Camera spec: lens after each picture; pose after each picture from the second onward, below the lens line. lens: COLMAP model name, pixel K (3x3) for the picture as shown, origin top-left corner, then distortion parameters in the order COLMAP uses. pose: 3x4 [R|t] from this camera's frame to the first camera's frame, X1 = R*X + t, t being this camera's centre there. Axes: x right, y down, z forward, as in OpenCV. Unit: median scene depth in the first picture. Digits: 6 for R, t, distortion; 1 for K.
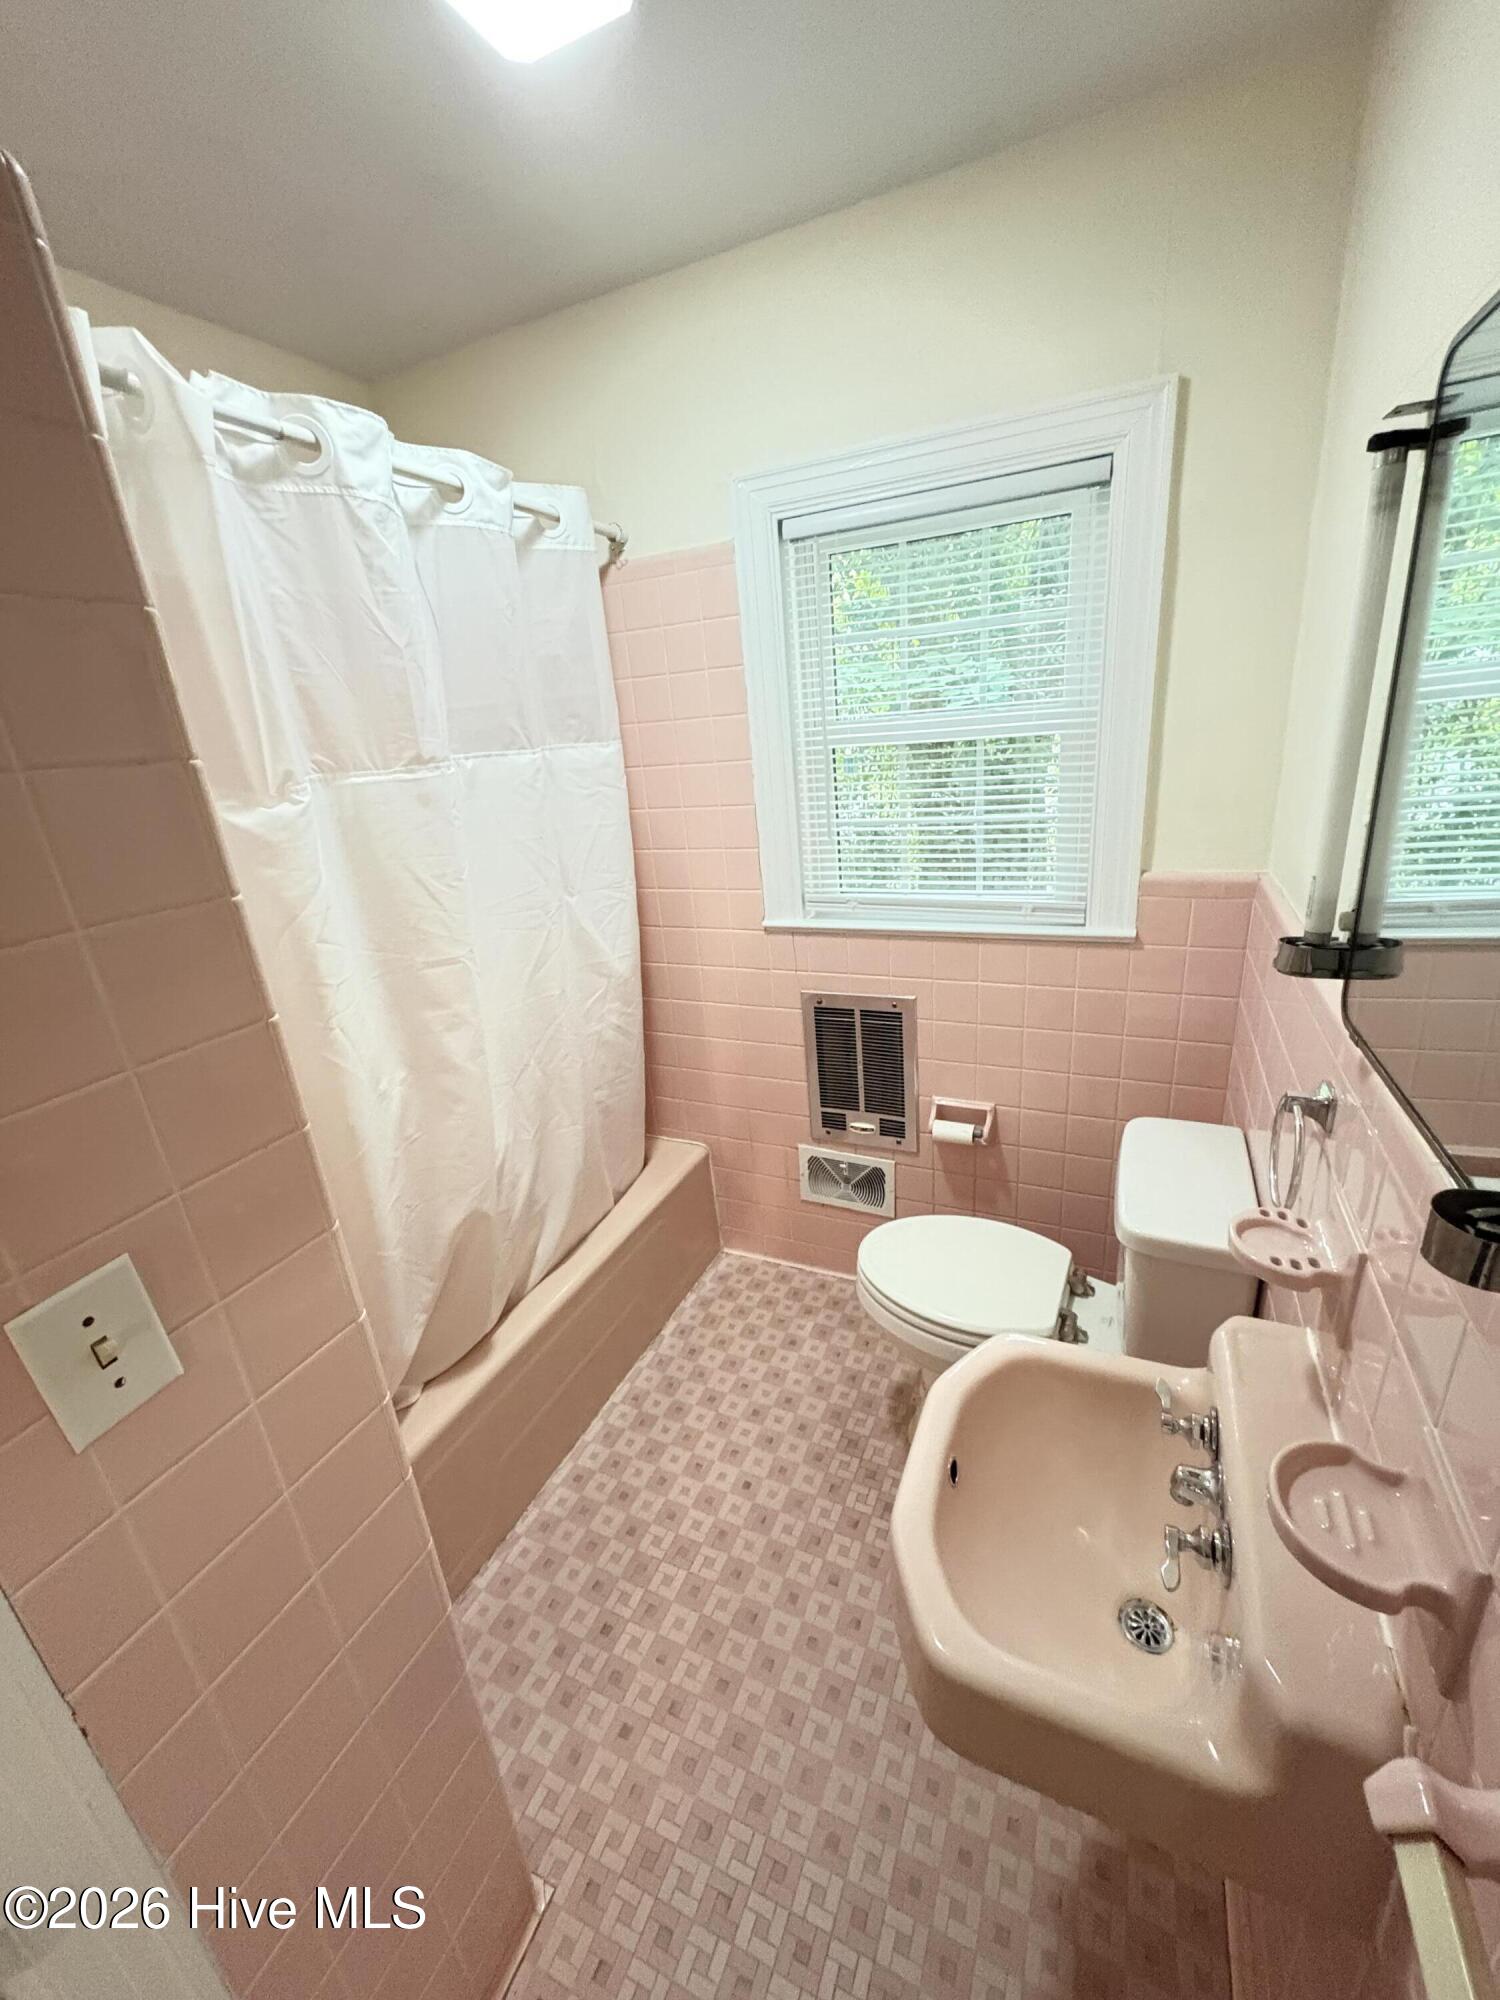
lens RADIAL K [[793.4, 0, 754.5], [0, 793.4, 992.5], [0, 0, 1]] dist [-0.002126, 0.000327]
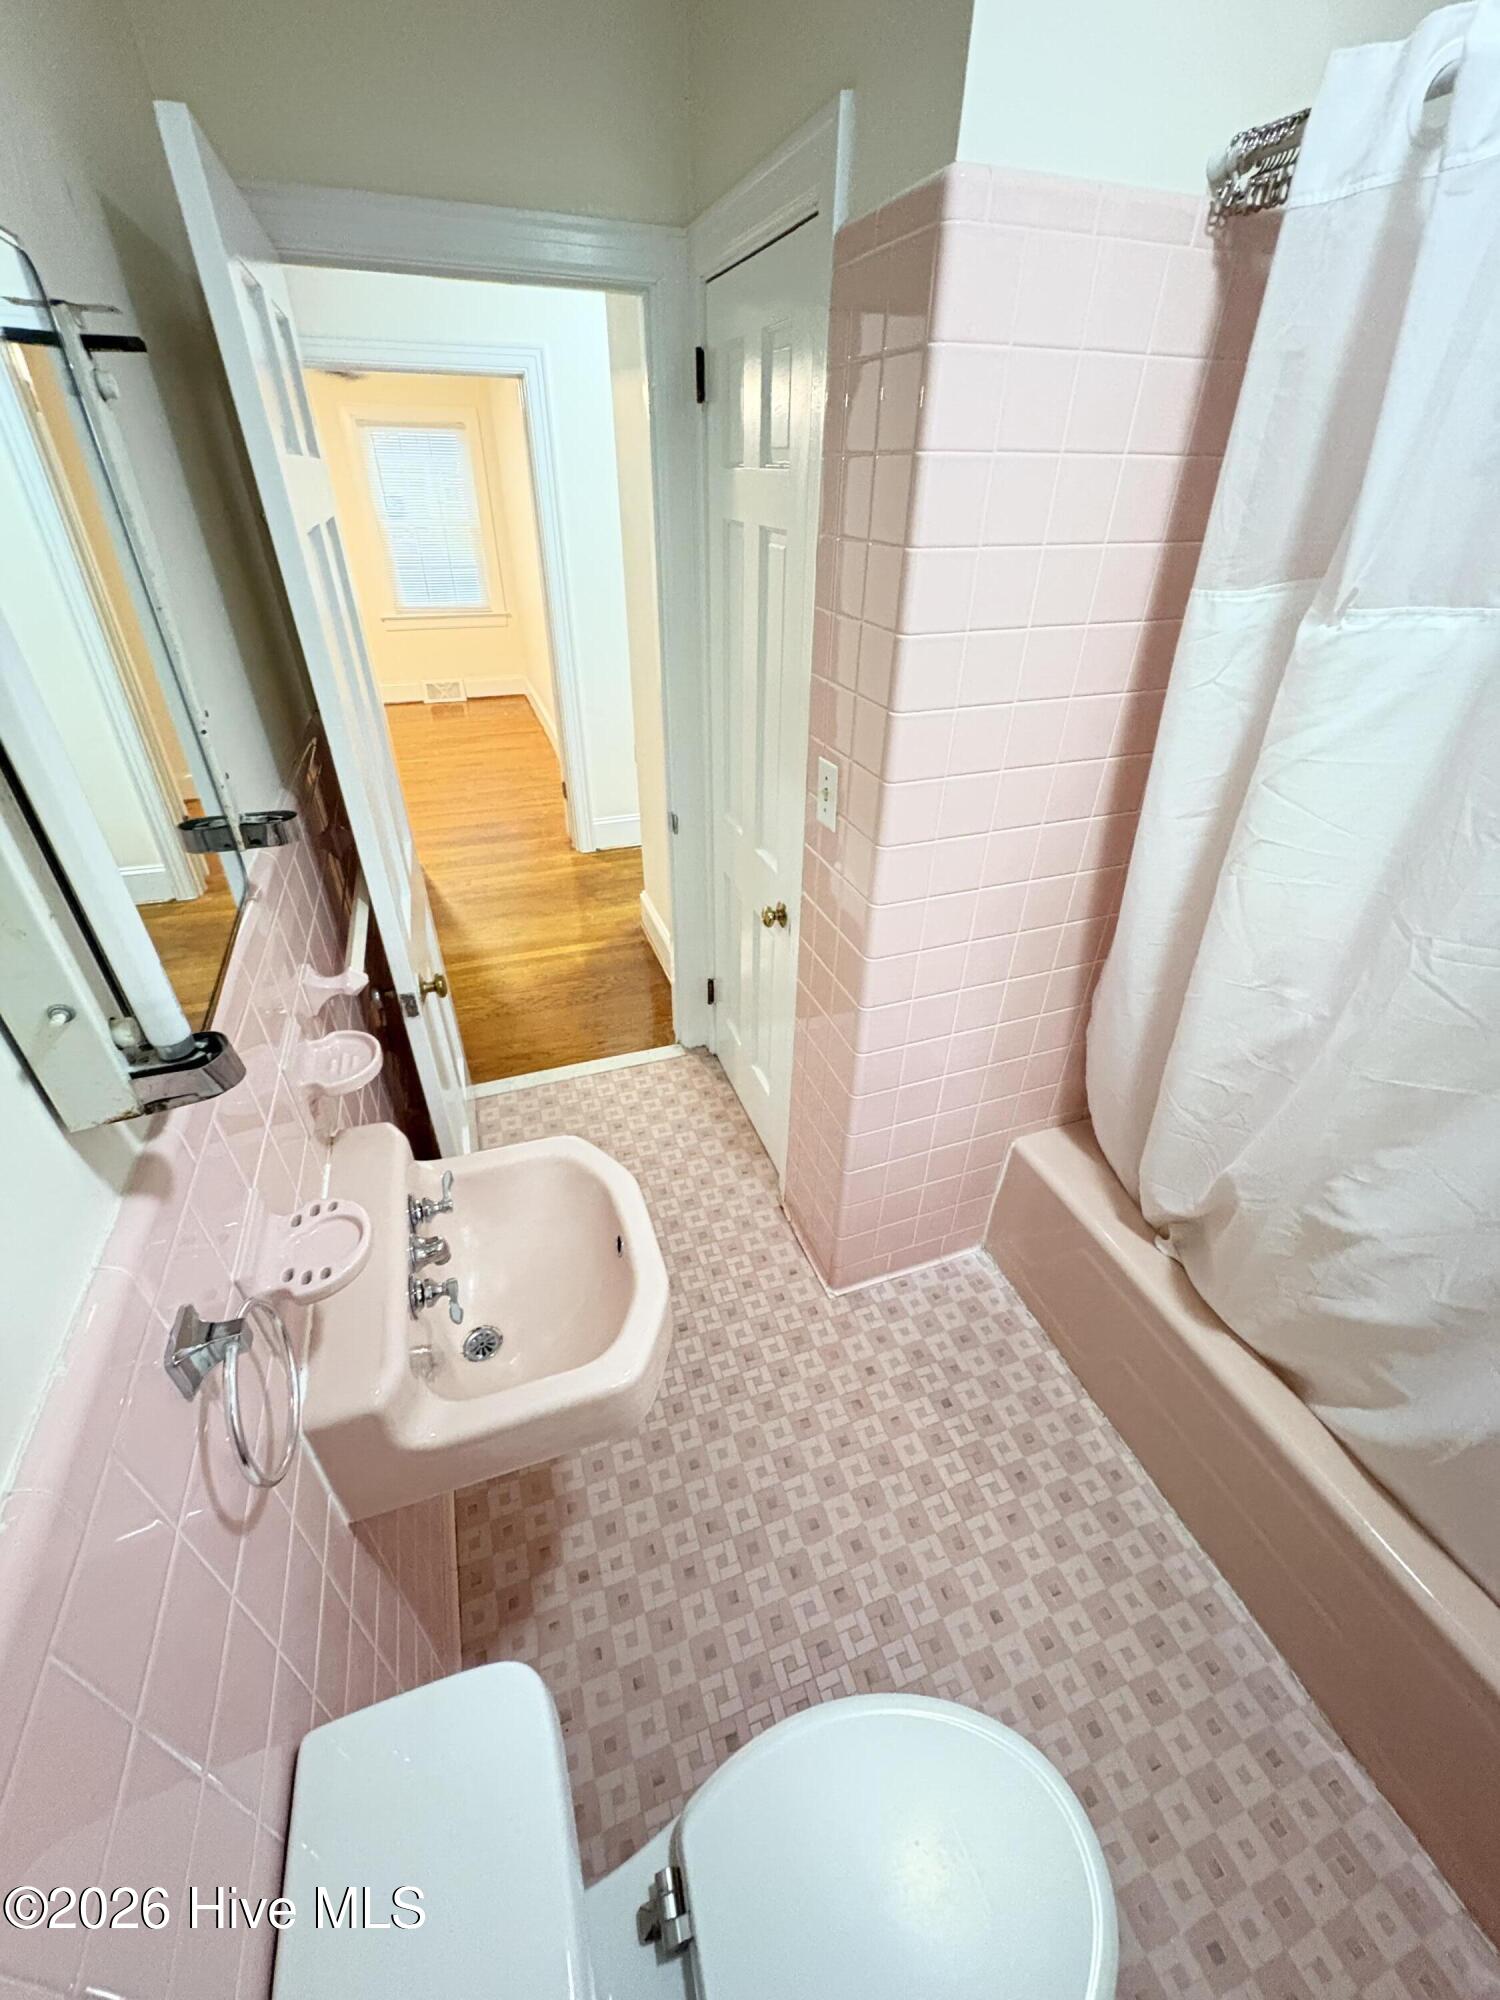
lens RADIAL K [[793.4, 0, 754.1], [0, 793.4, 1003.9], [0, 0, 1]] dist [-0.002126, 0.000327]
pose [[-0.716592, 0.440720, -0.540612, 0.366435], [-0.182776, 0.629342, 0.755329, -0.368536], [0.673118, 0.640074, -0.370428, 0.831223]]
